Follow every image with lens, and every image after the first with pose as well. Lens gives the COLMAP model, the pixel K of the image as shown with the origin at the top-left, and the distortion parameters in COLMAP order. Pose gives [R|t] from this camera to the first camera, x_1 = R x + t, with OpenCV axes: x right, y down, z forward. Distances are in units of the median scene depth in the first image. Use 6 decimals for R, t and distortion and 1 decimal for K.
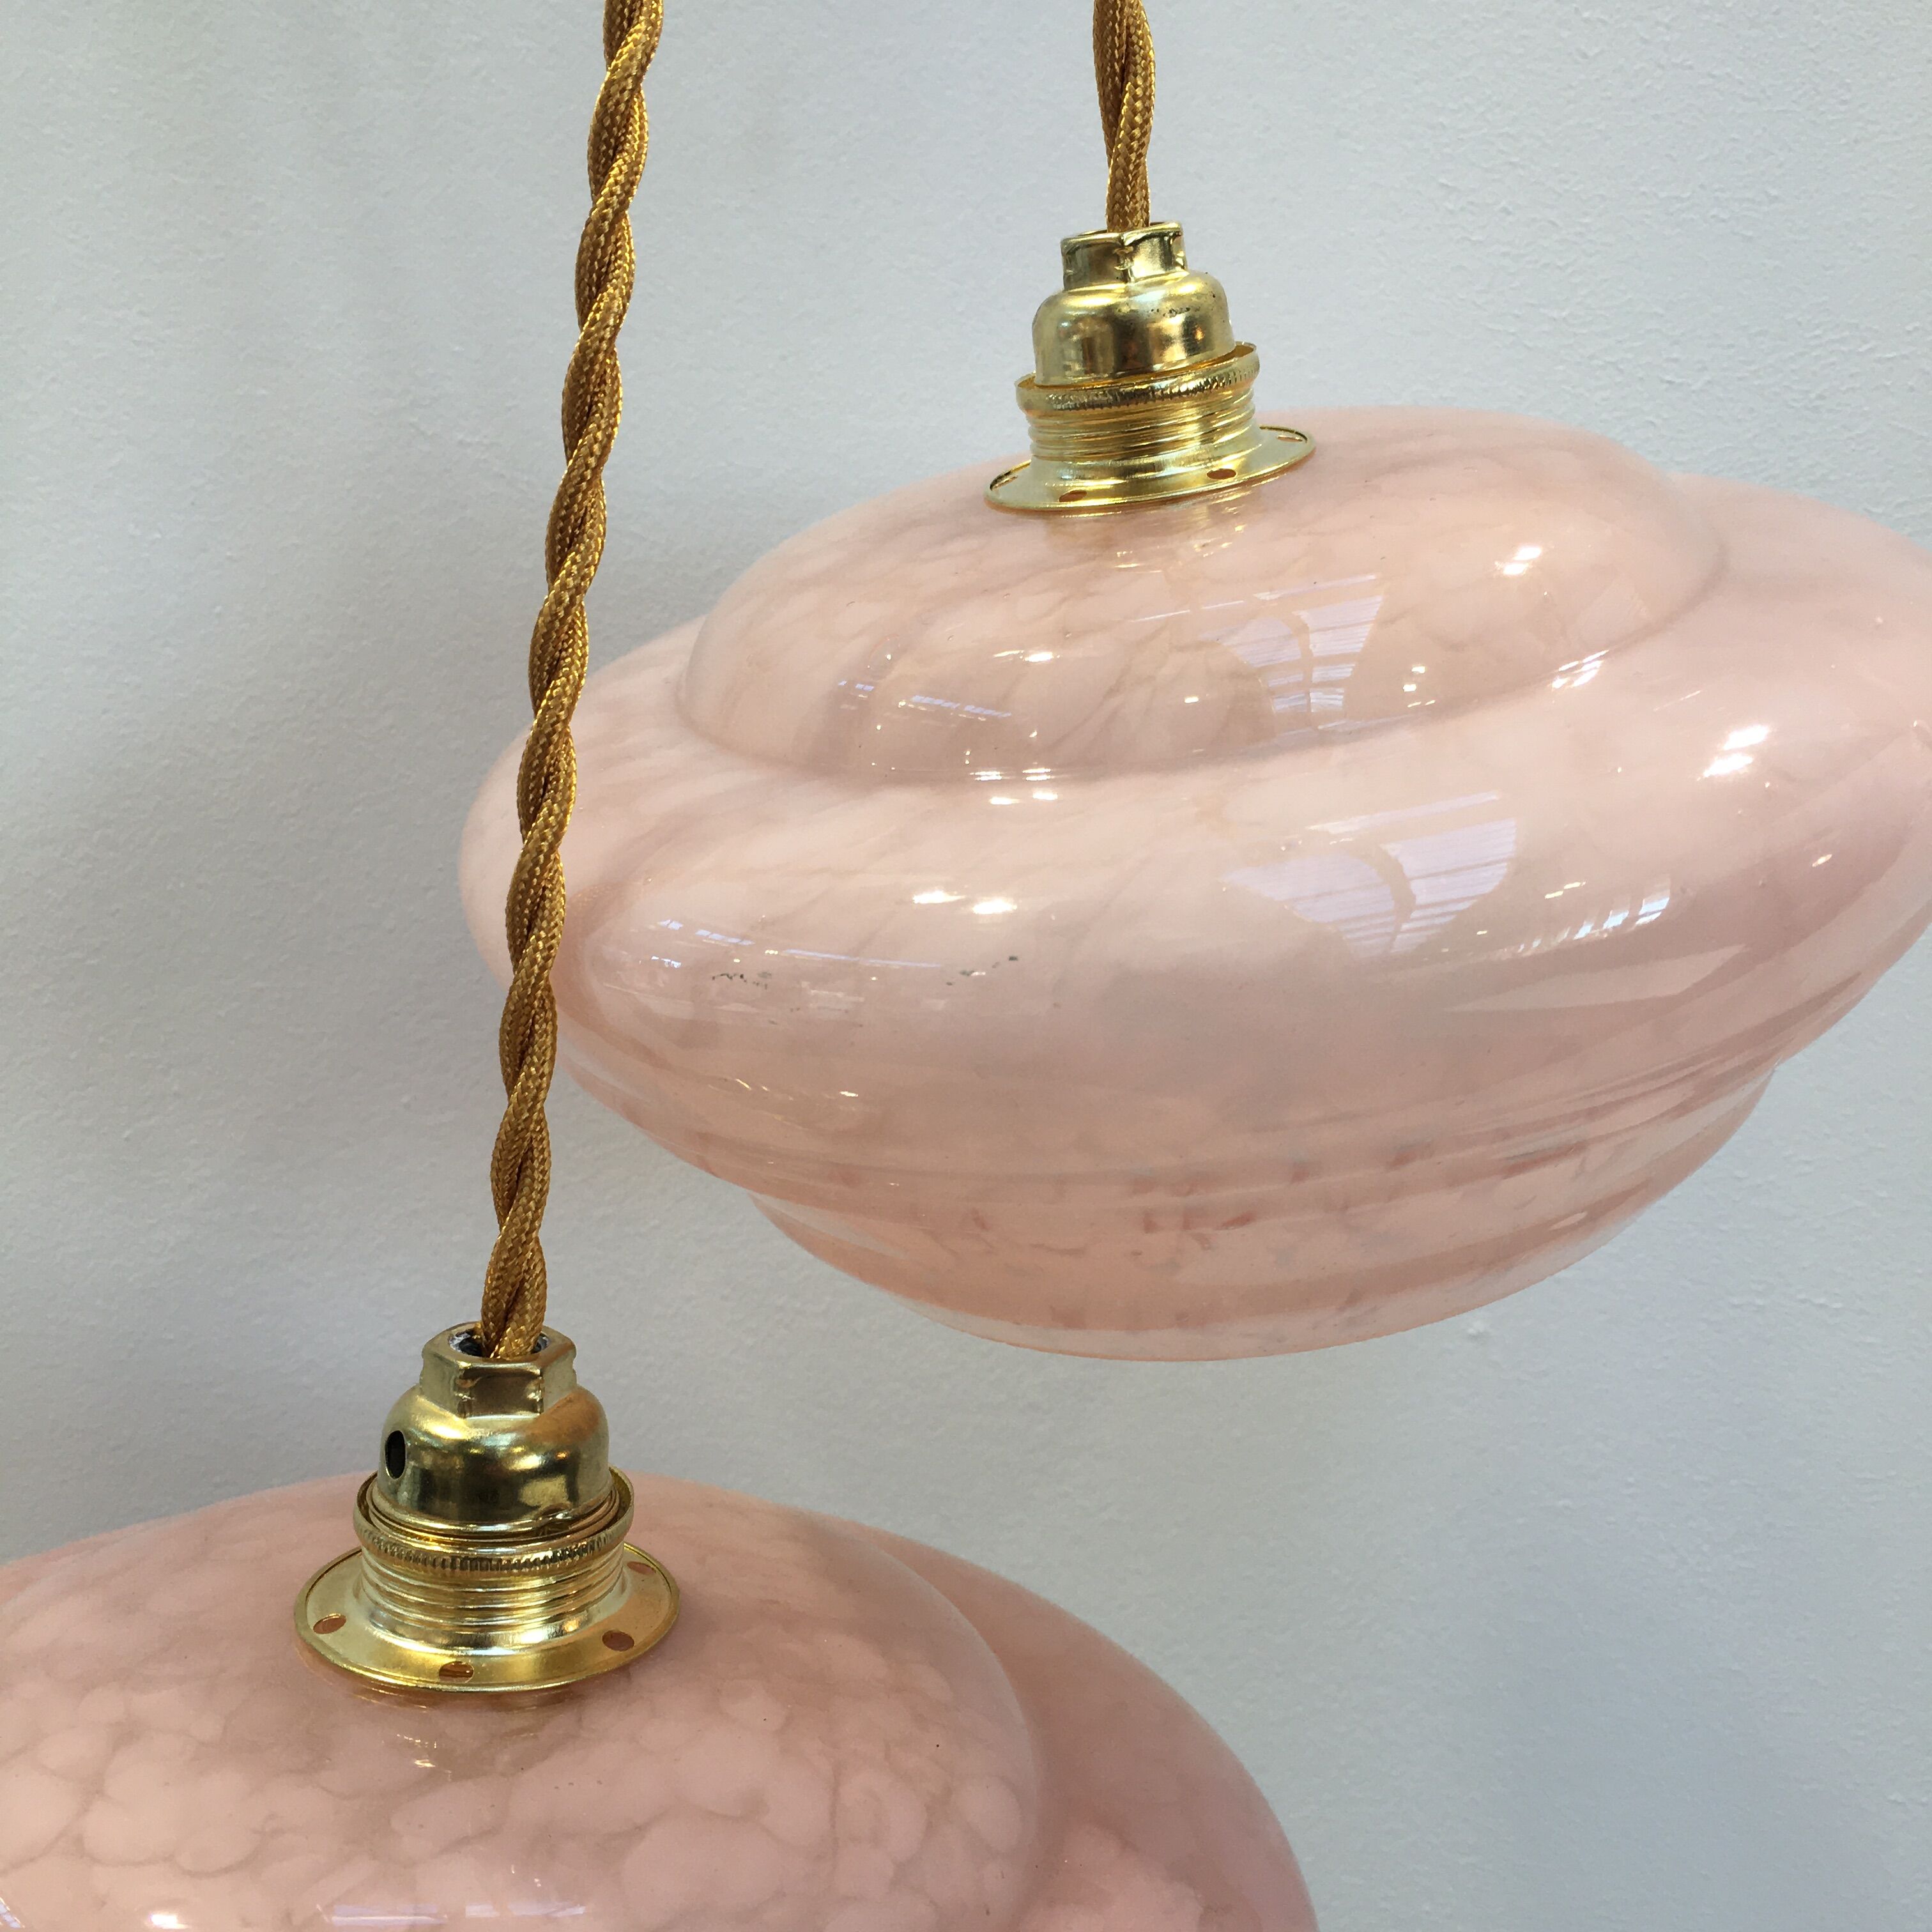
lens RADIAL K [[2904.8, 0, 966.0], [0, 2904.8, 773.9], [0, 0, 1]] dist [0.053201, -0.108992]
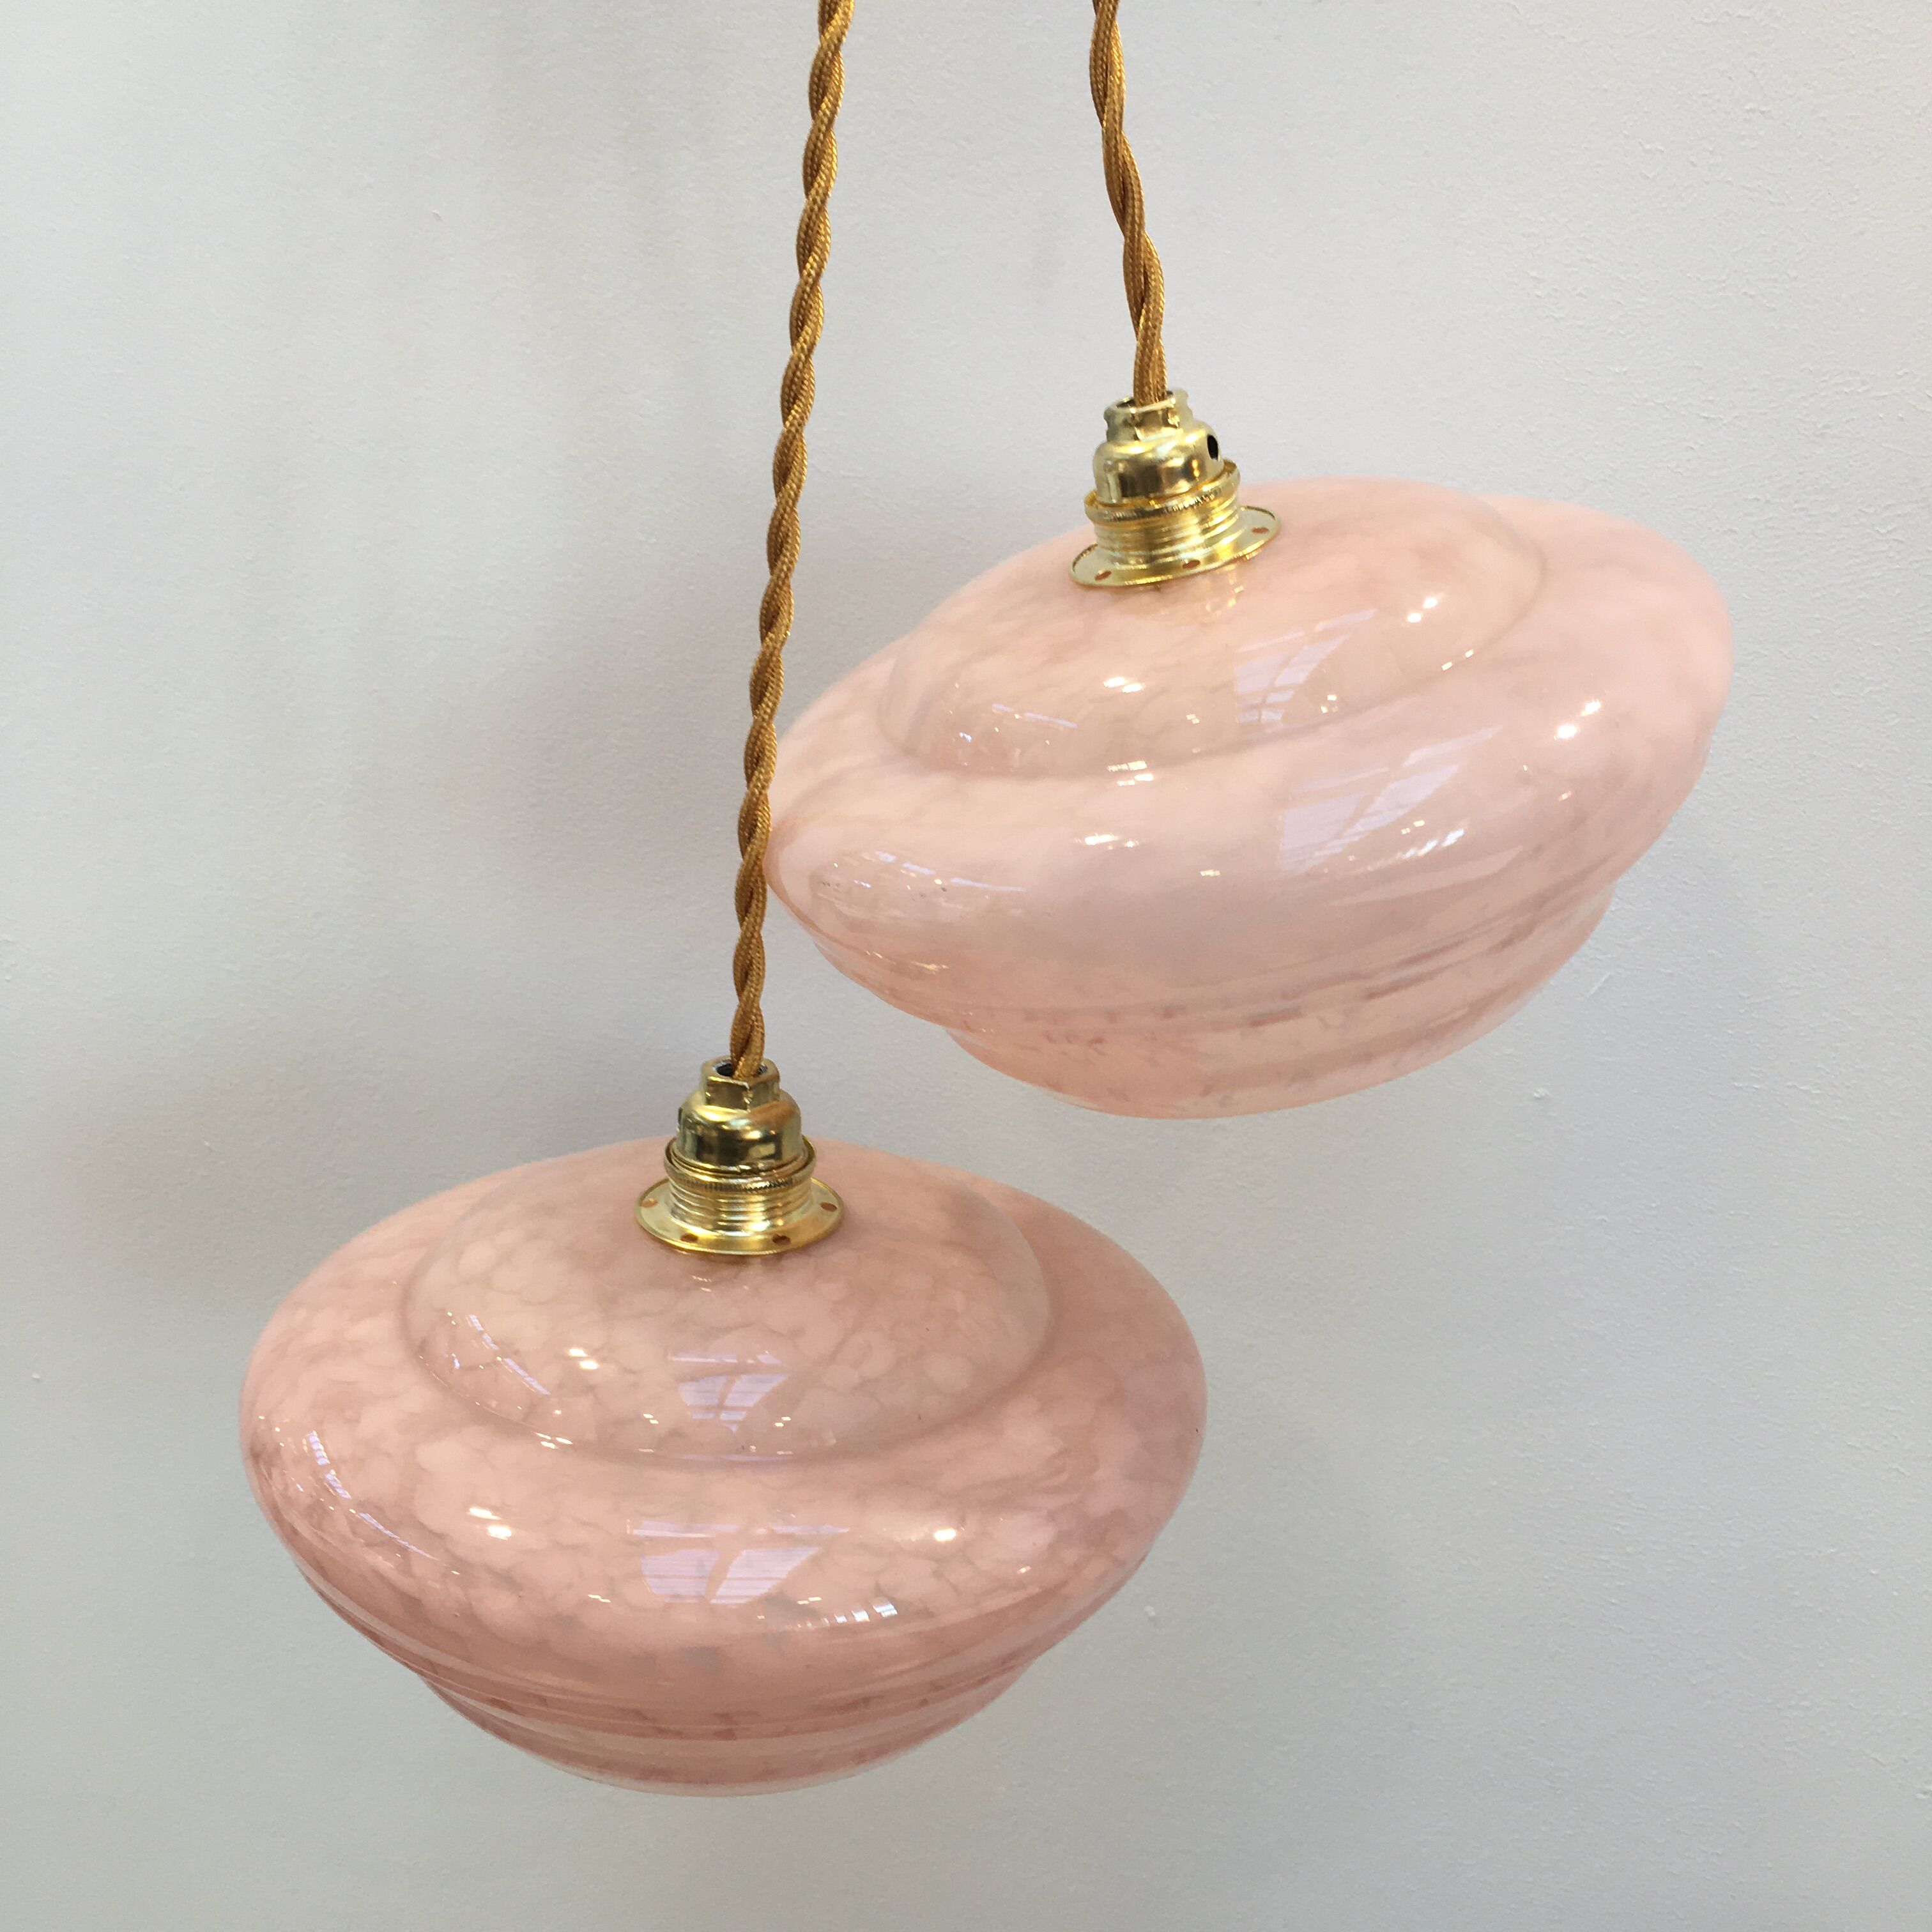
lens RADIAL K [[2904.8, 0, 966.0], [0, 2904.8, 773.9], [0, 0, 1]] dist [0.053201, -0.108992]
pose [[0.959977, 0.029602, -0.278511, 0.378115], [-0.001915, 0.995069, 0.099163, -0.132793], [0.280073, -0.094661, 0.955300, -0.532486]]
